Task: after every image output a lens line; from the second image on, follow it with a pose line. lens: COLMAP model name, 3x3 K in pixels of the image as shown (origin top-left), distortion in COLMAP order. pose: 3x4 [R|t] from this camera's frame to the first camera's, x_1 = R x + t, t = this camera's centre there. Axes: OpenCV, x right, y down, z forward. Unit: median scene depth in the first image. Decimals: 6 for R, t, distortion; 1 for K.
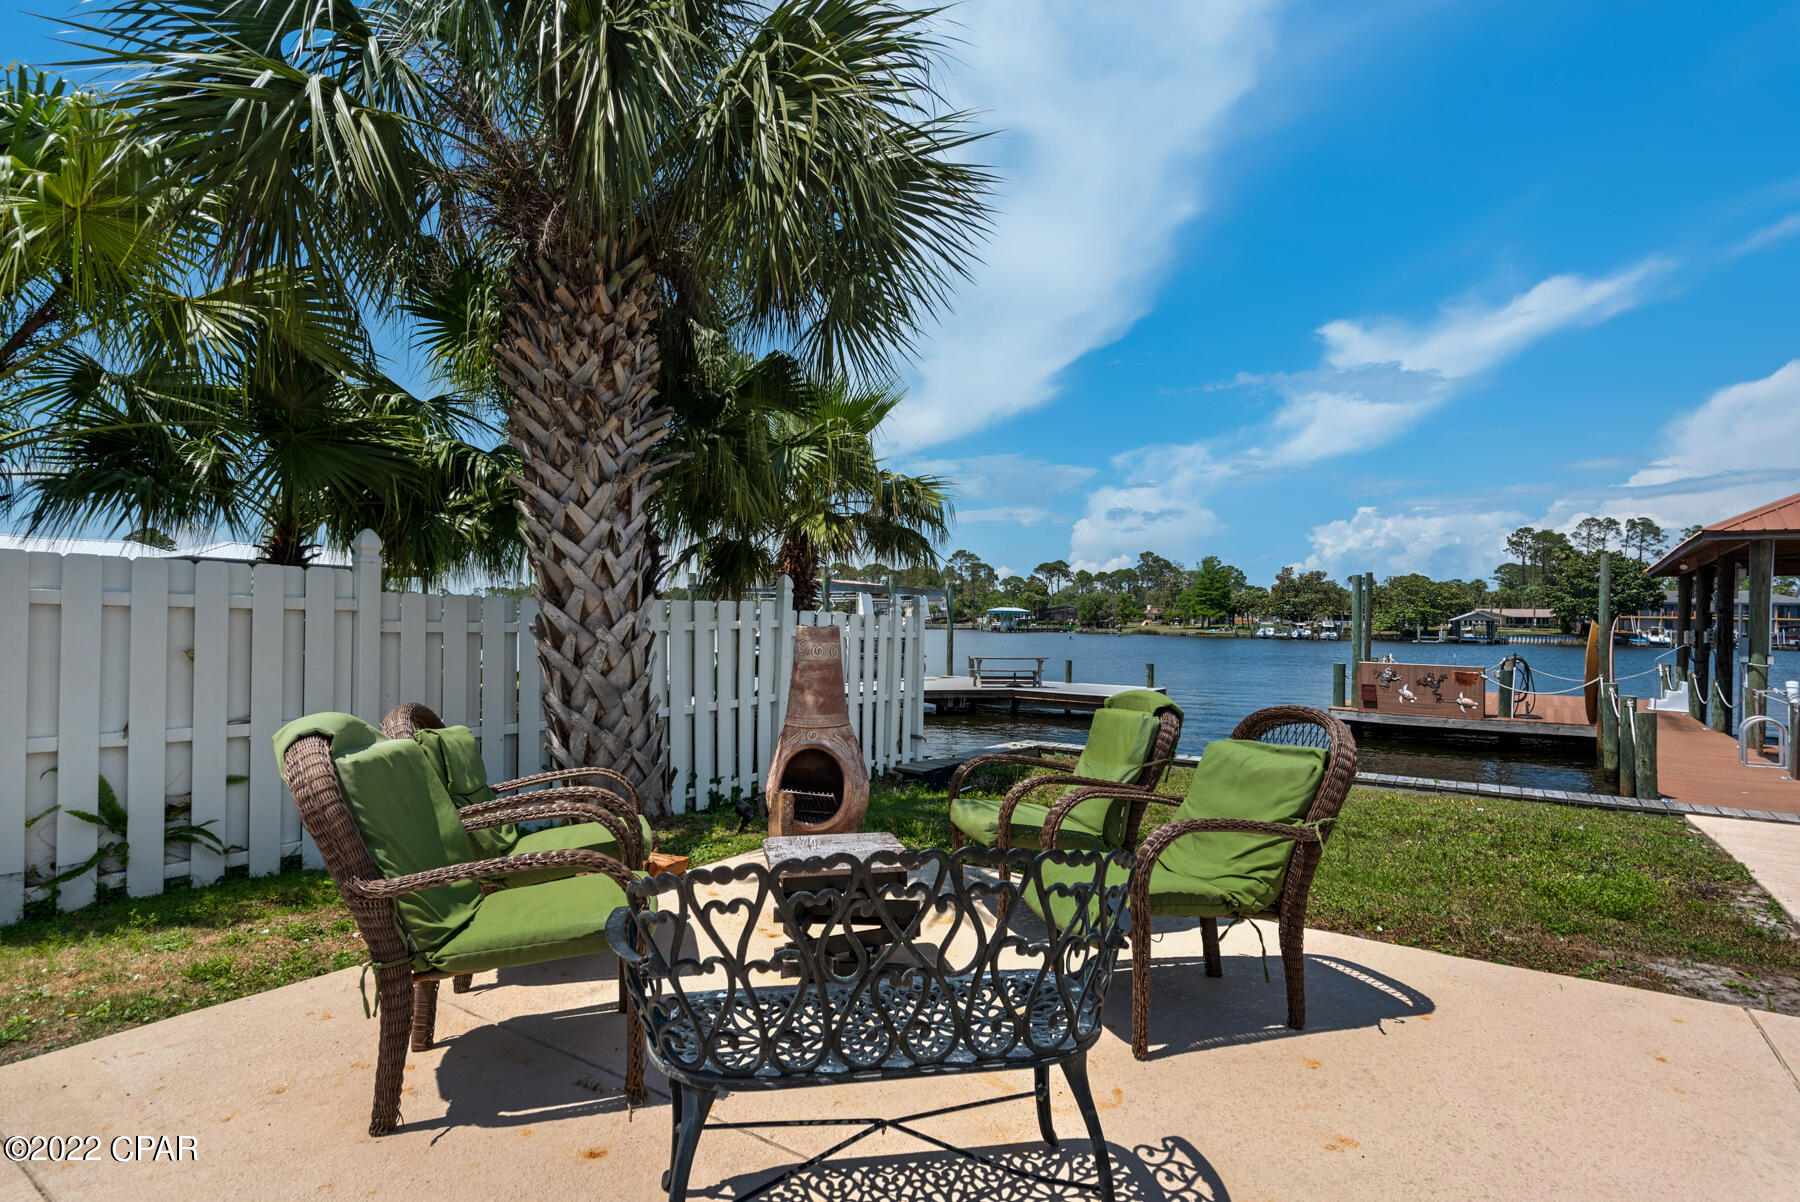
lens RADIAL K [[885.3, 0, 851.9], [0, 885.3, 604.8], [0, 0, 1]] dist [0.002292, -0.009853]
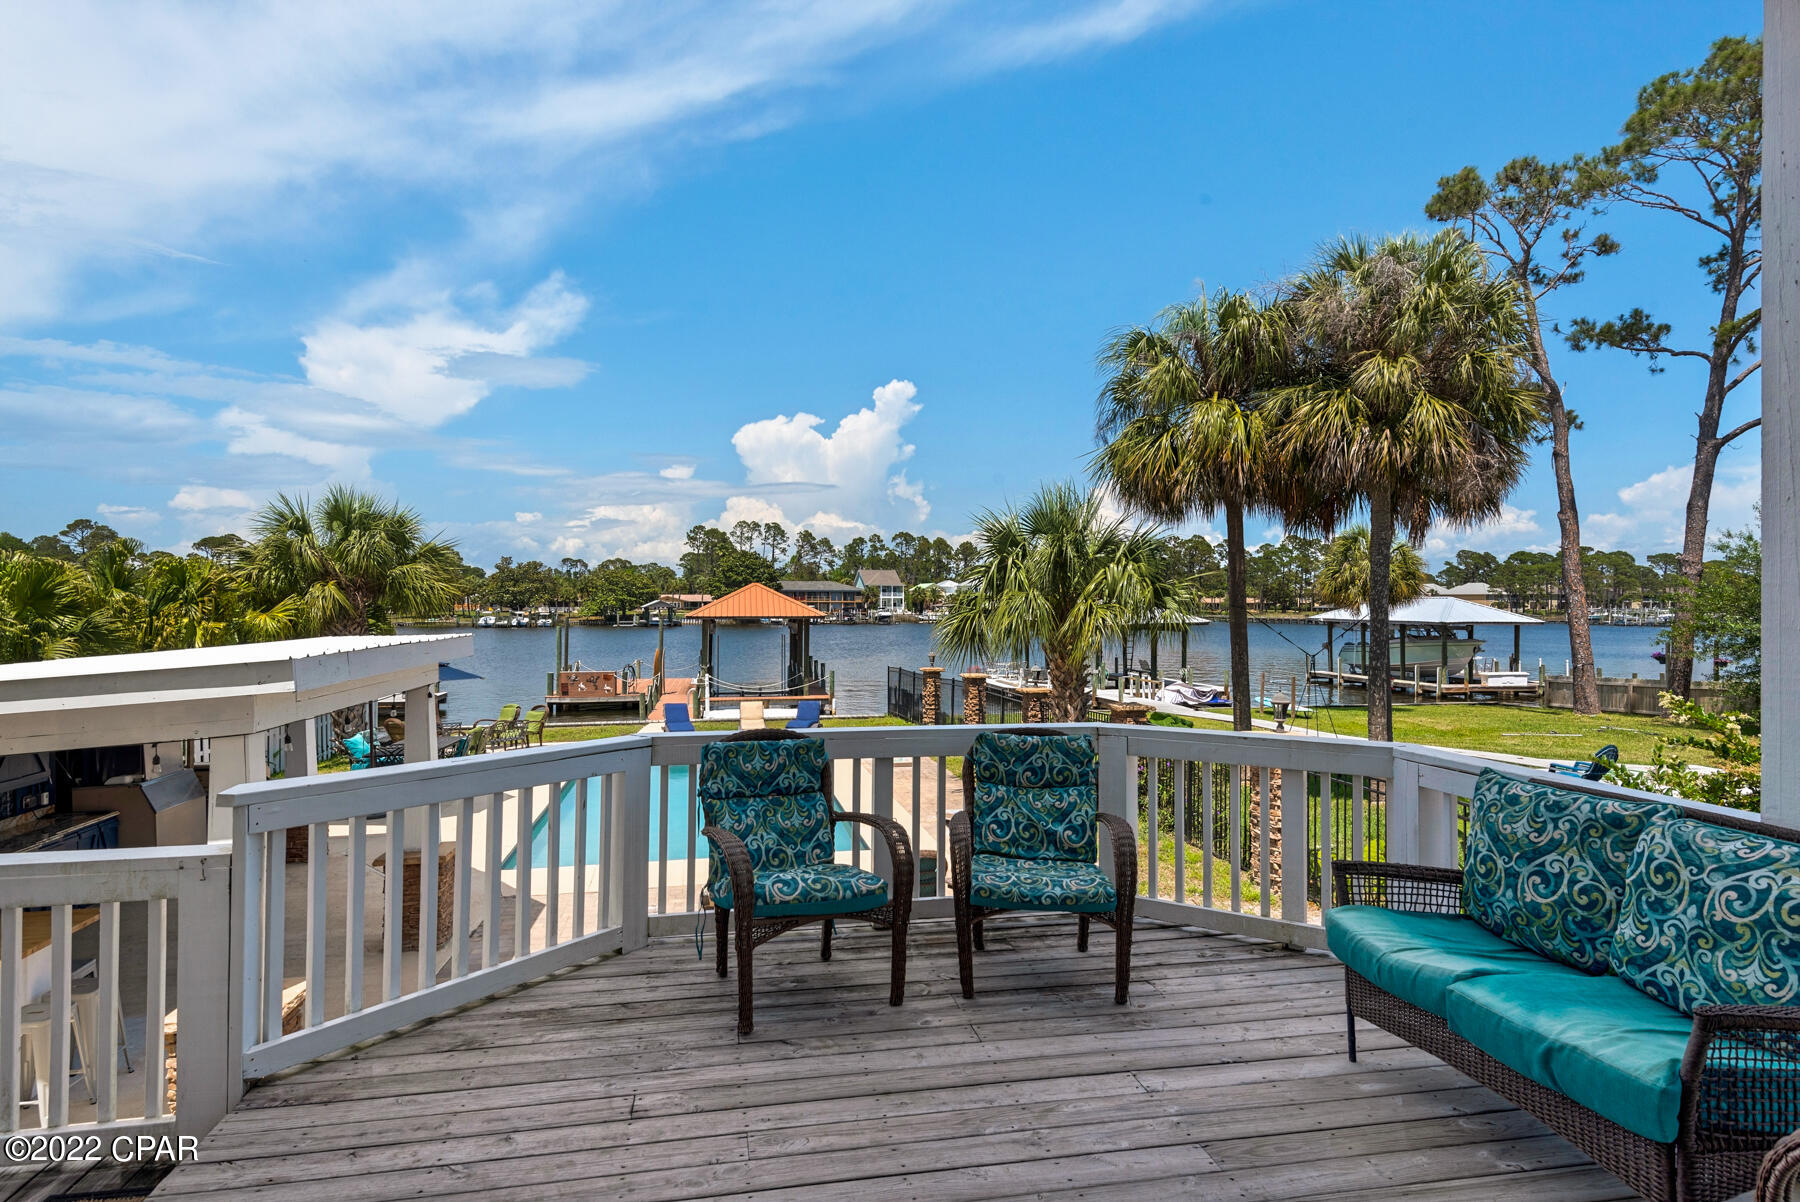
lens RADIAL K [[955.1, 0, 921.5], [0, 955.1, 604.6], [0, 0, 1]] dist [0.026694, -0.004735]
pose [[0.645944, -0.014288, 0.763251, -0.062576], [-0.005450, 0.999713, 0.023328, -0.016467], [-0.763365, -0.019228, 0.645681, -0.116098]]
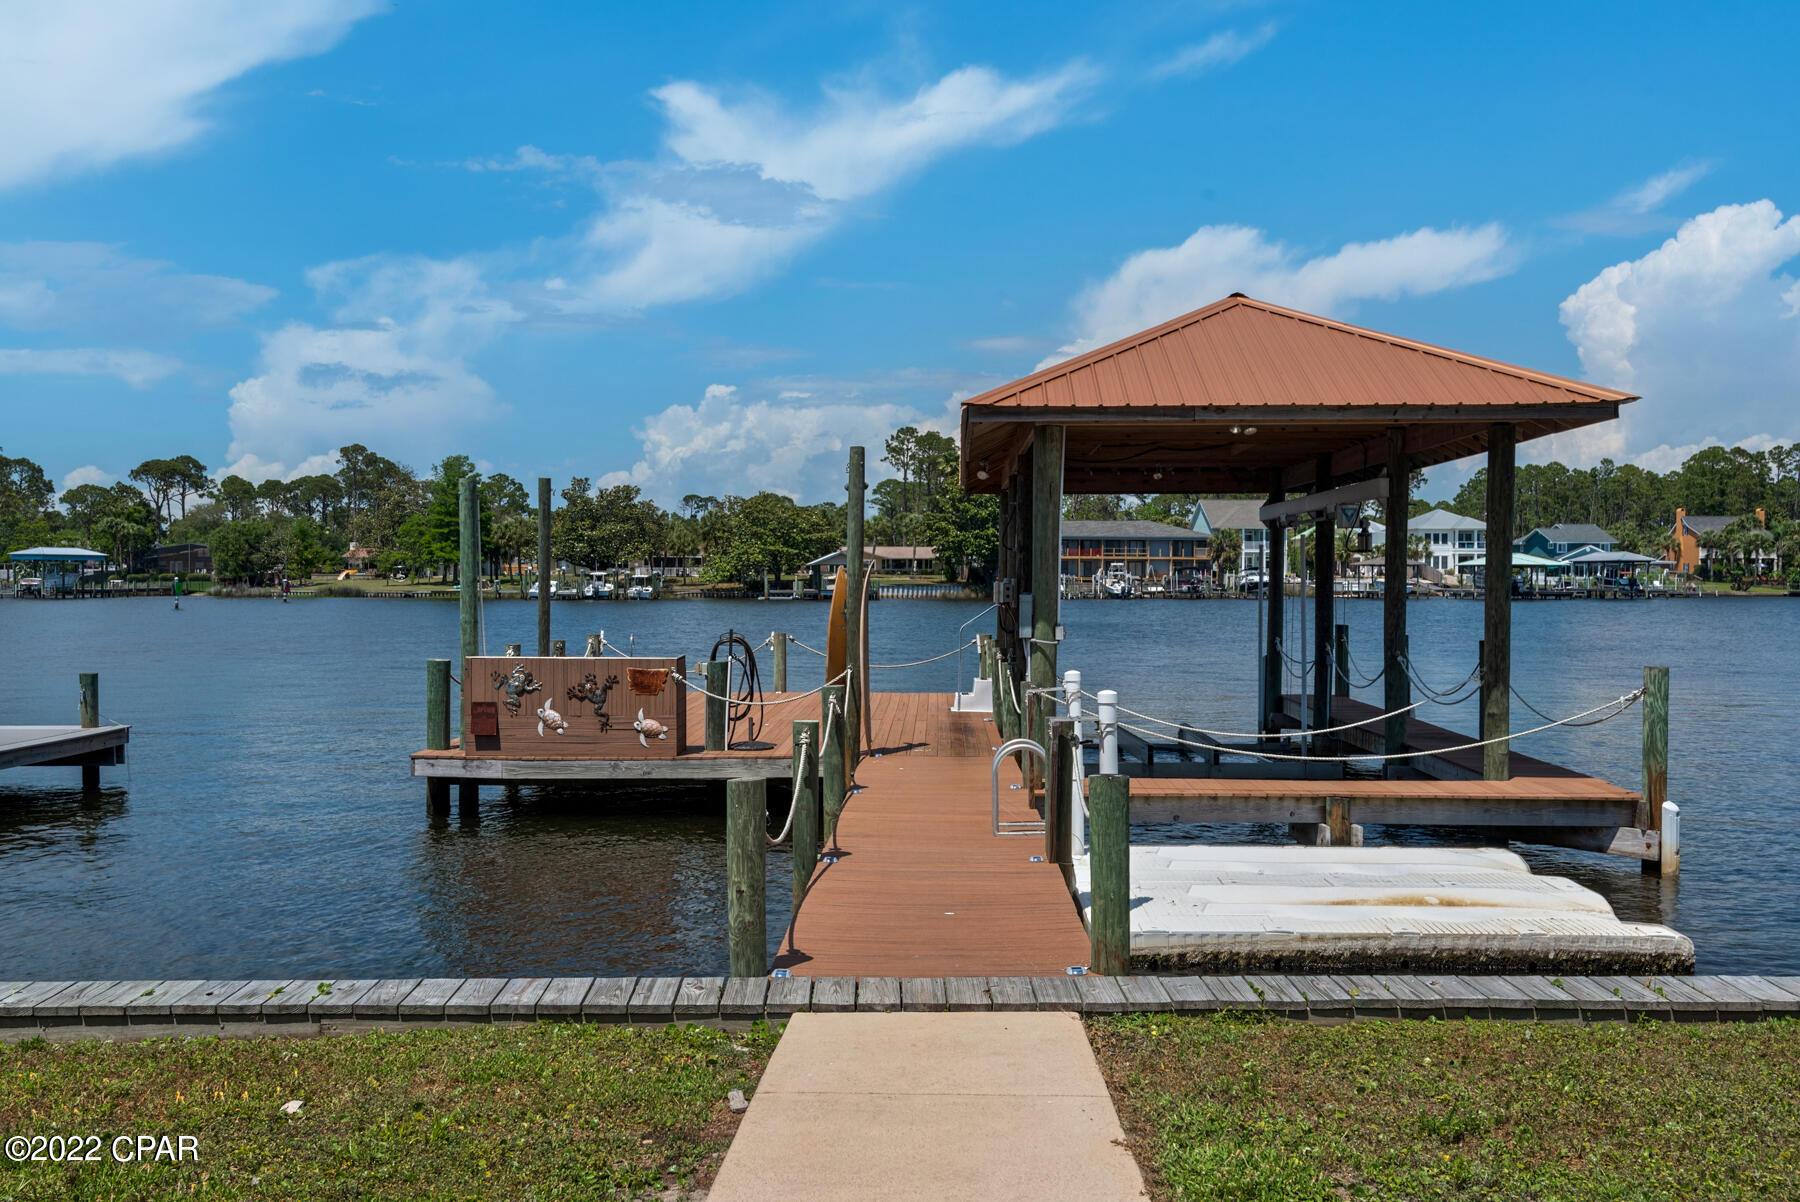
lens RADIAL K [[1592.4, 0, 875.7], [0, 1592.4, 601.6], [0, 0, 1]] dist [-0.004382, 0.036212]
pose [[0.811152, -0.023890, 0.584347, 0.029158], [0.001990, 0.999272, 0.038092, 0.000148], [-0.584832, -0.029736, 0.810609, 0.018742]]
